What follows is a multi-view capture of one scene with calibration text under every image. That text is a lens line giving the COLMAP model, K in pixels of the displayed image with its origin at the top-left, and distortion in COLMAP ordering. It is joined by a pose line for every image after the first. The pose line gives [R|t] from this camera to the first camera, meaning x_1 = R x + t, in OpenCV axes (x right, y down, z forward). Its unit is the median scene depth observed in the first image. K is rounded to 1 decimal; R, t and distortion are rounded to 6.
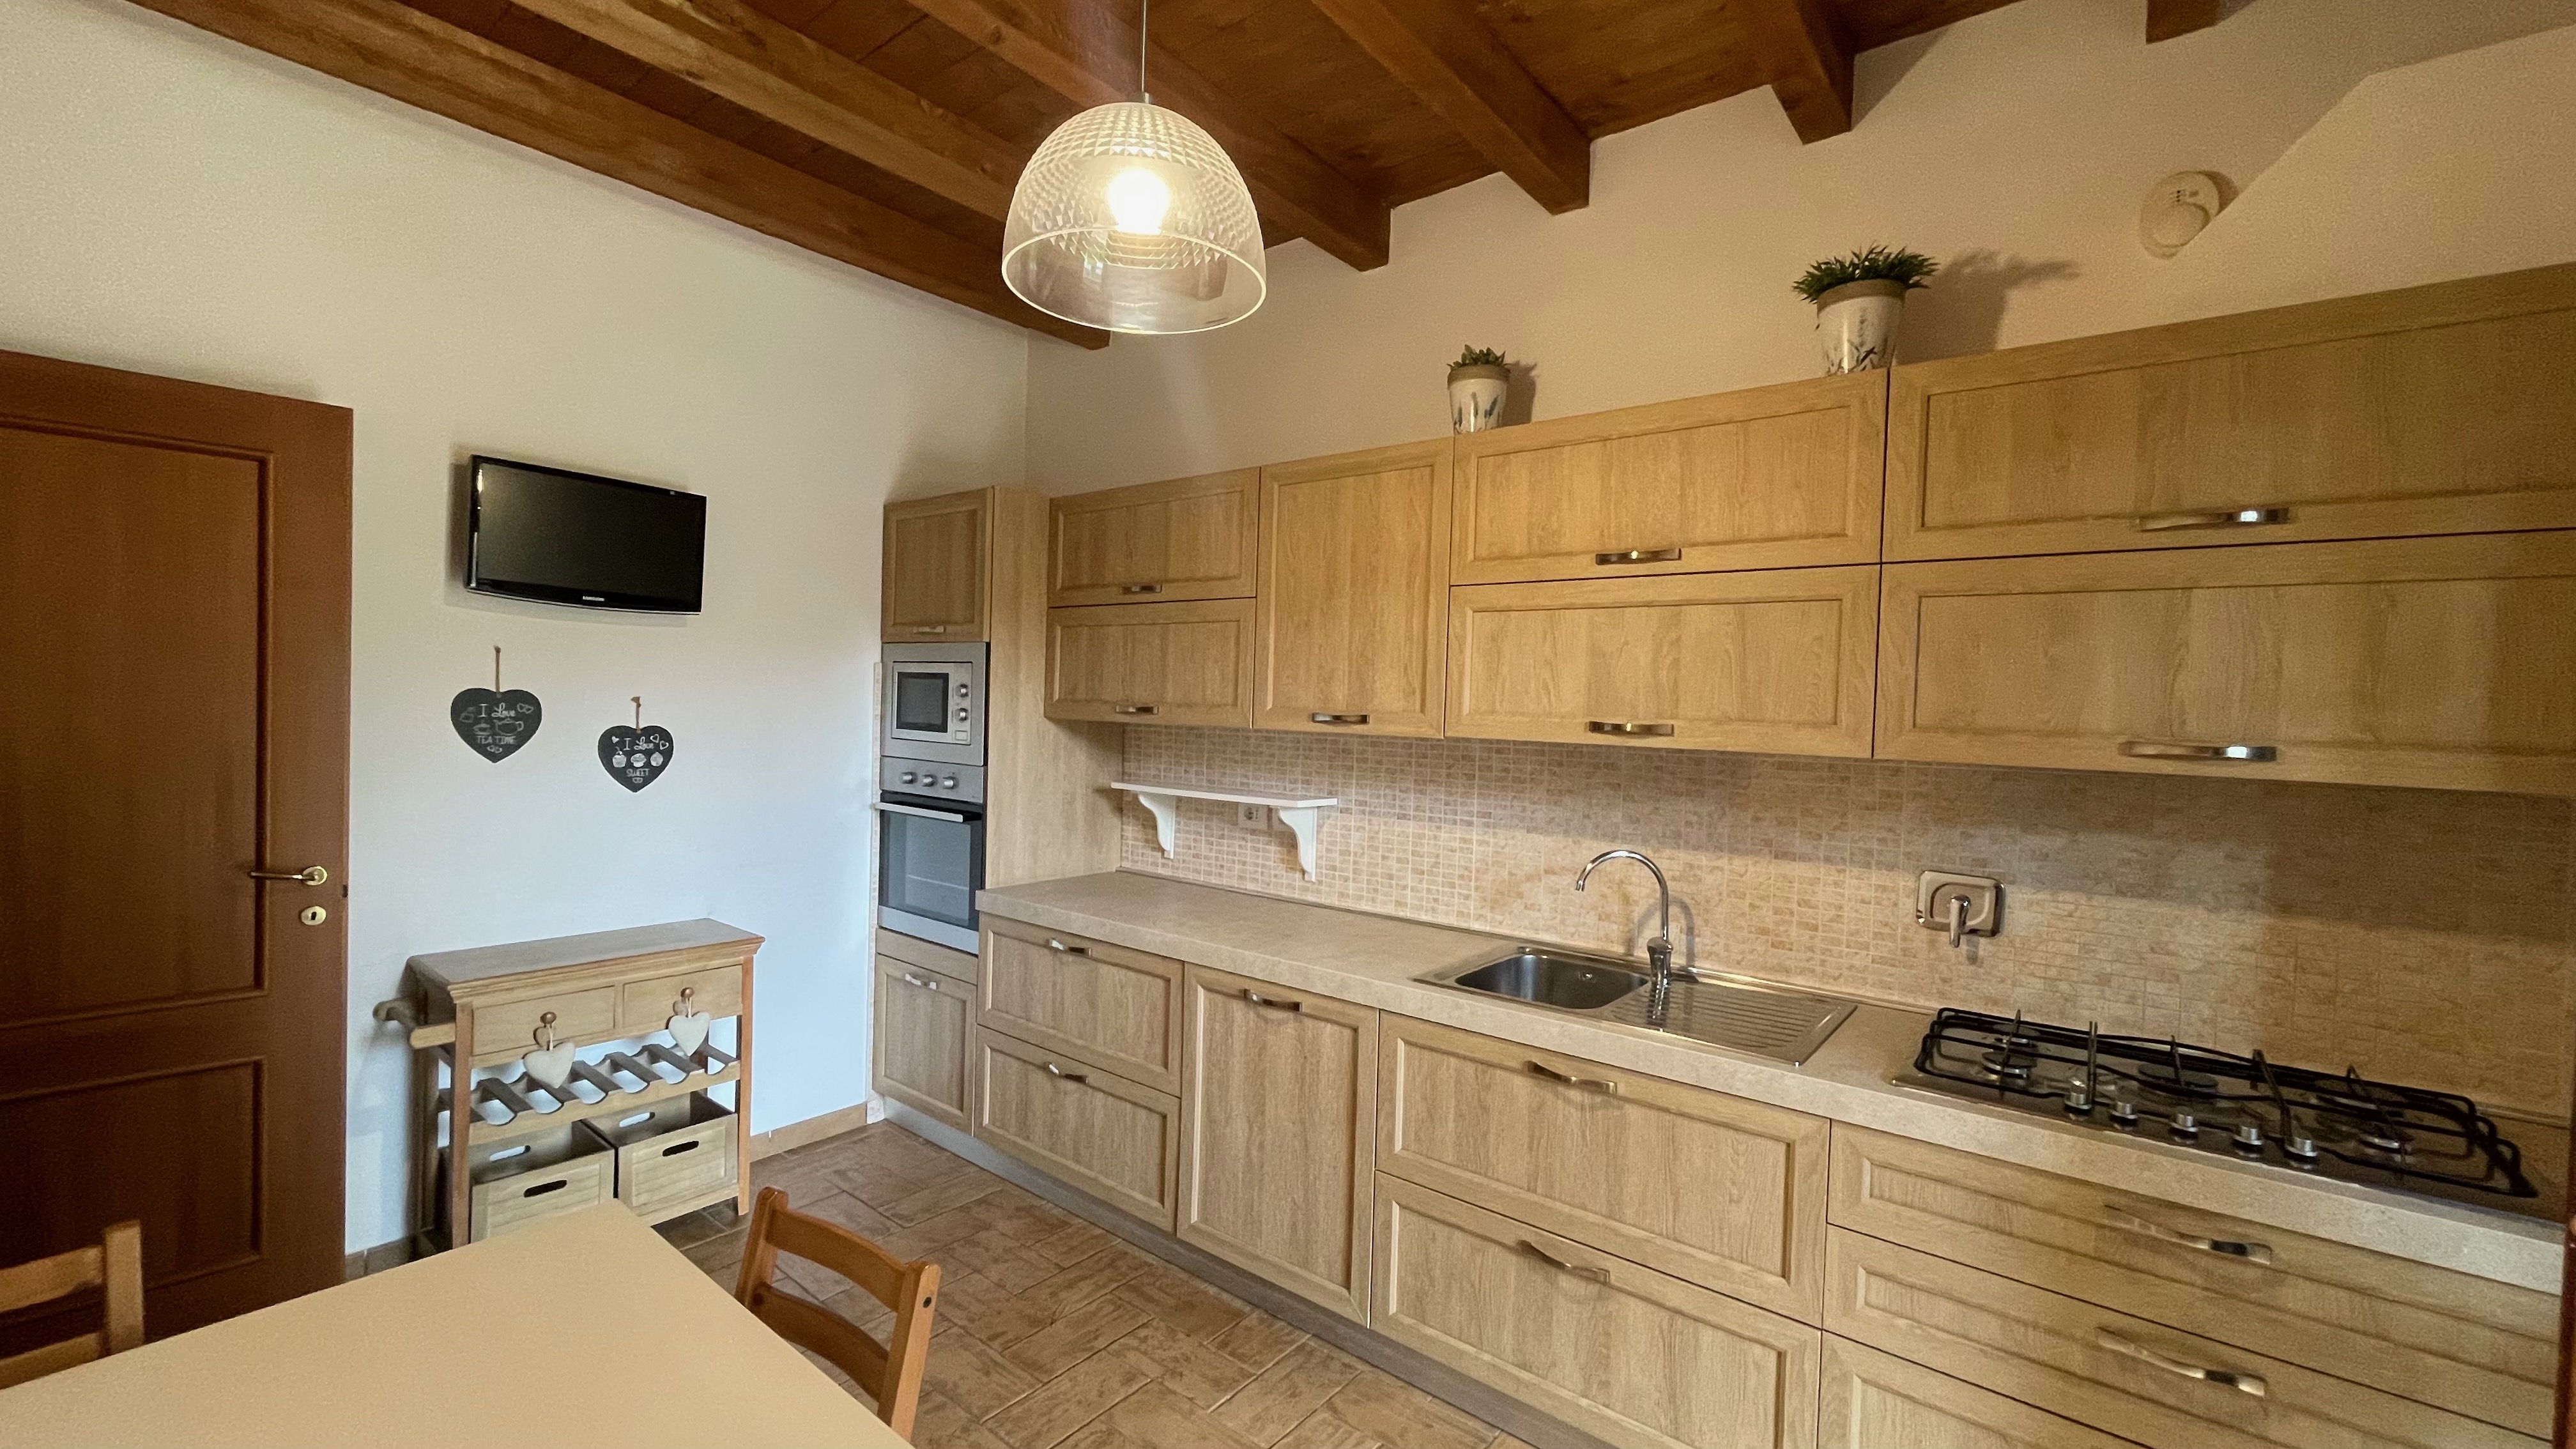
lens RADIAL K [[1036.7, 0, 1287.0], [0, 1036.7, 729.2], [0, 0, 1]] dist [-0.003230, -0.000163]
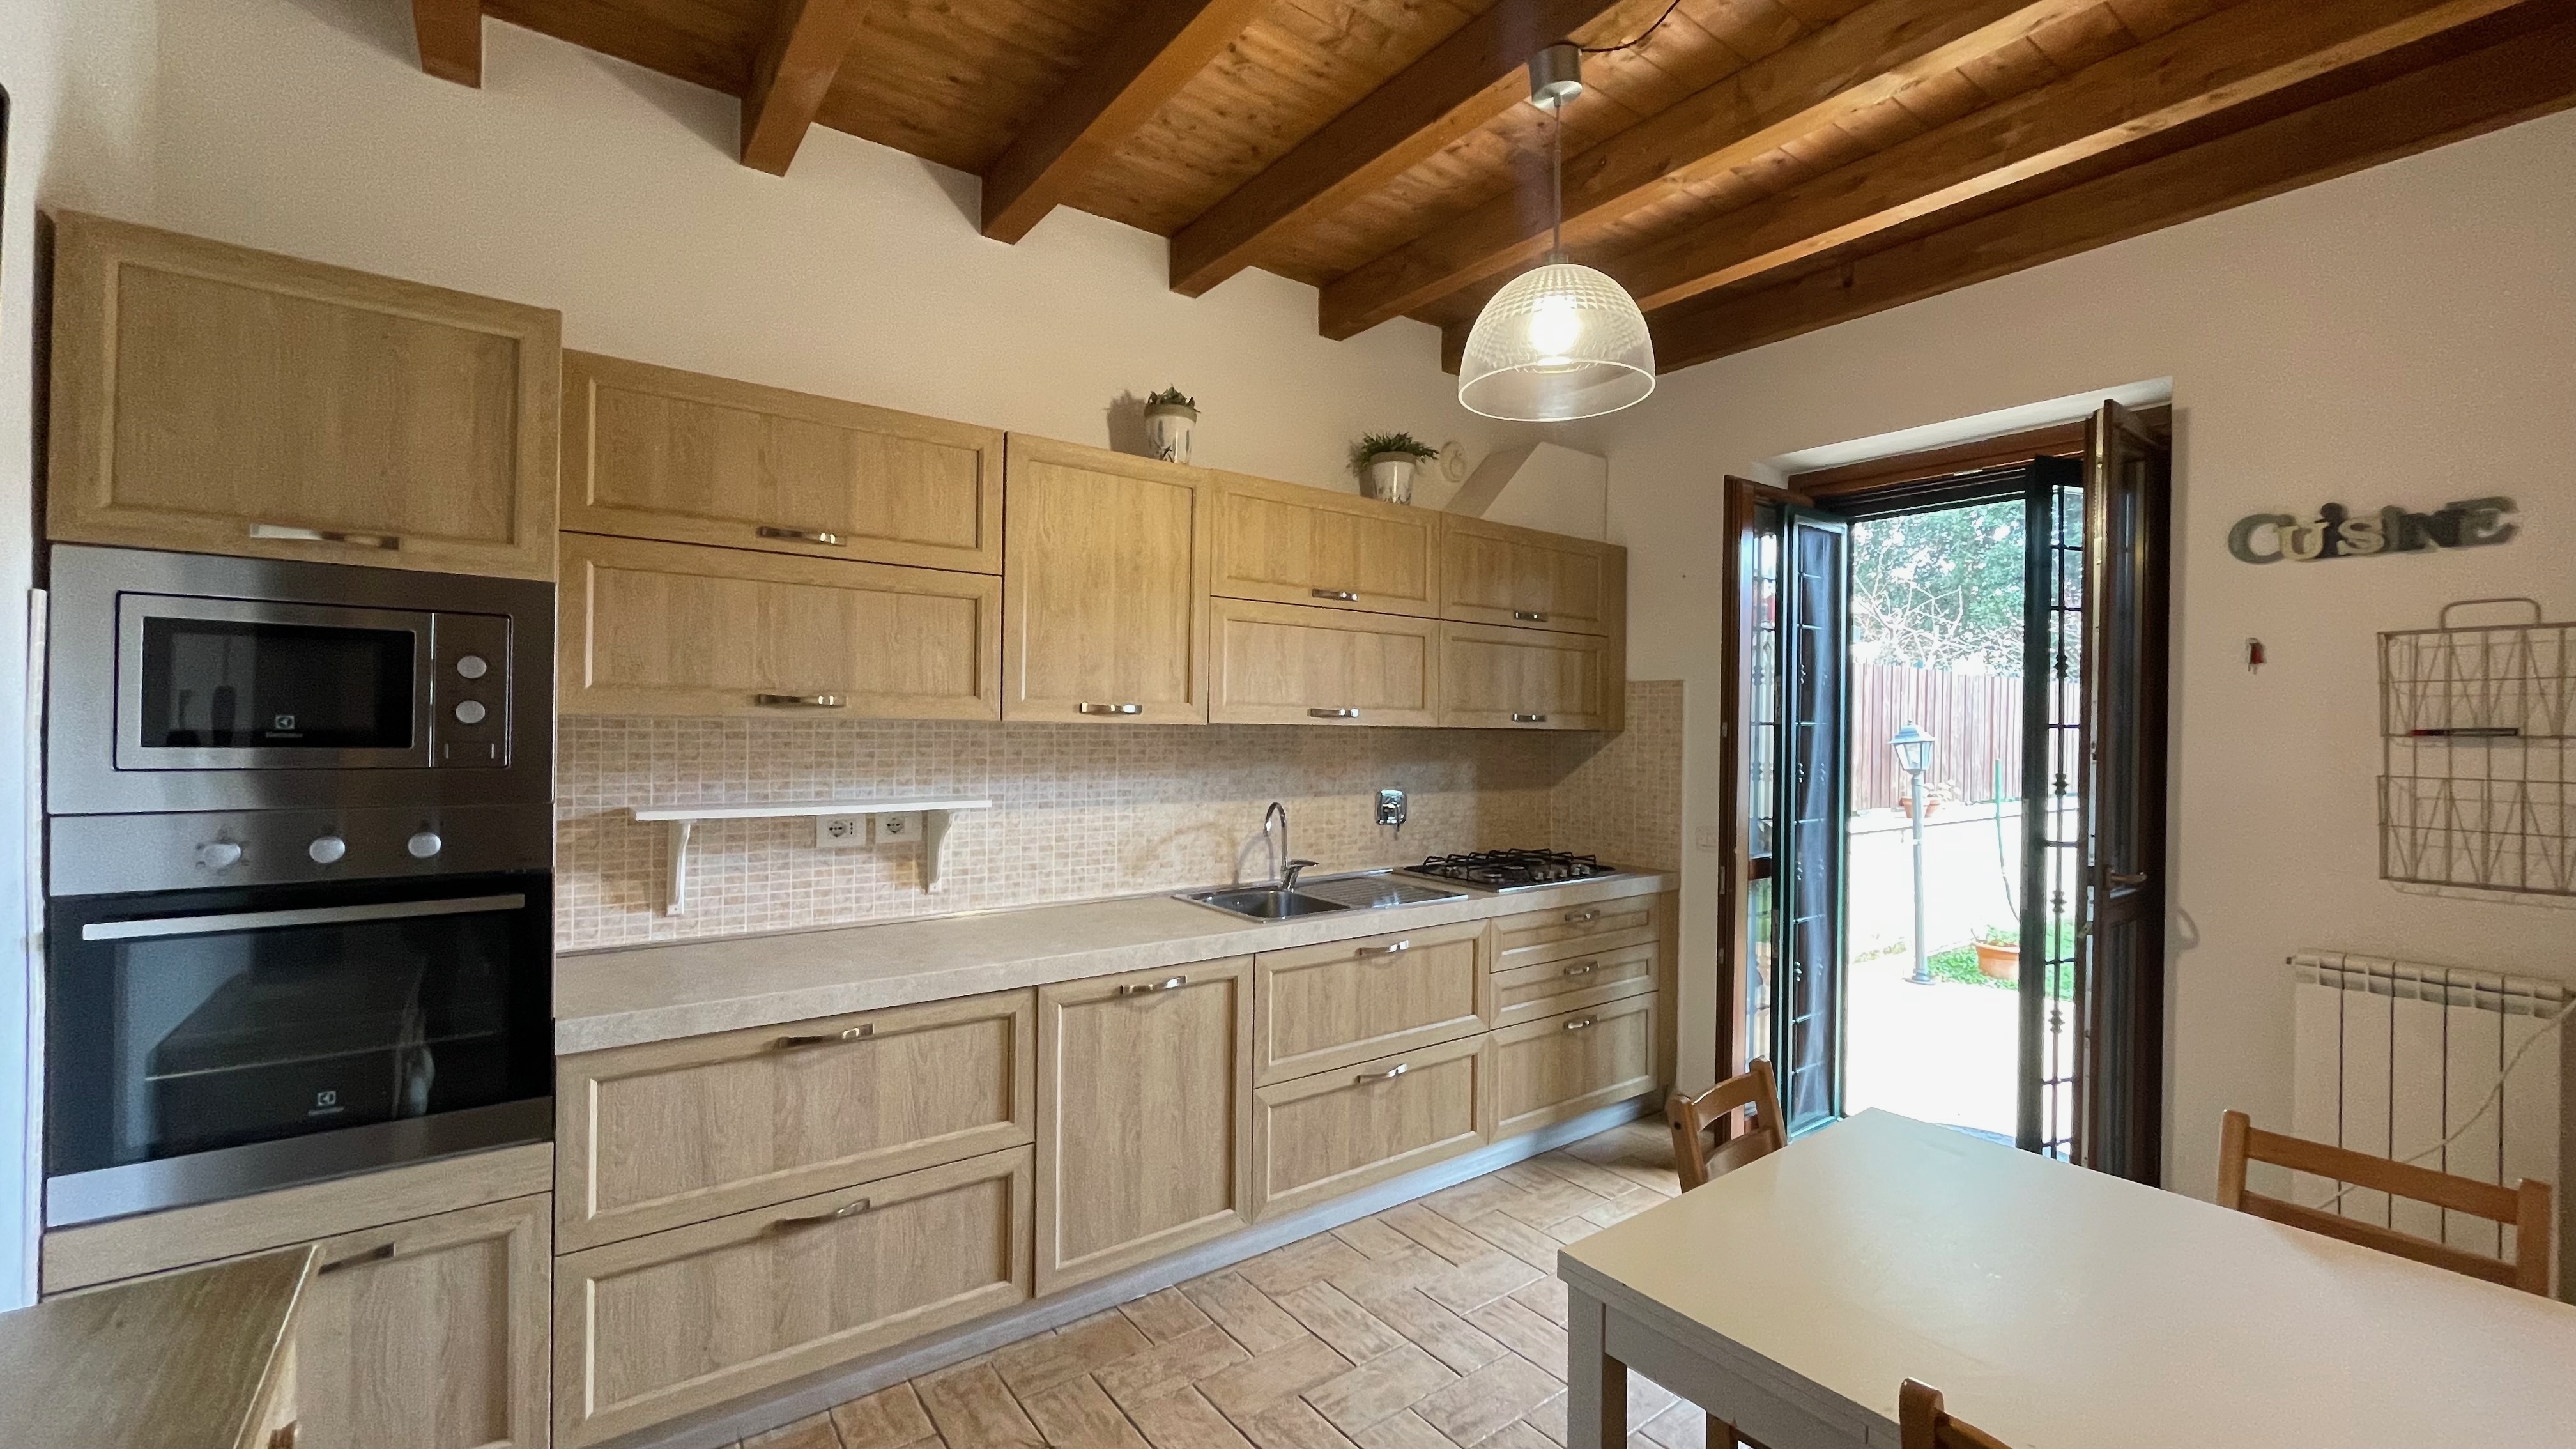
lens RADIAL K [[1036.7, 0, 1282.6], [0, 1036.7, 722.1], [0, 0, 1]] dist [-0.003230, -0.000163]
pose [[0.254403, -0.023718, 0.966807, -0.895142], [0.016155, 0.999664, 0.020273, -0.015222], [-0.966963, 0.010461, 0.254700, 0.570908]]
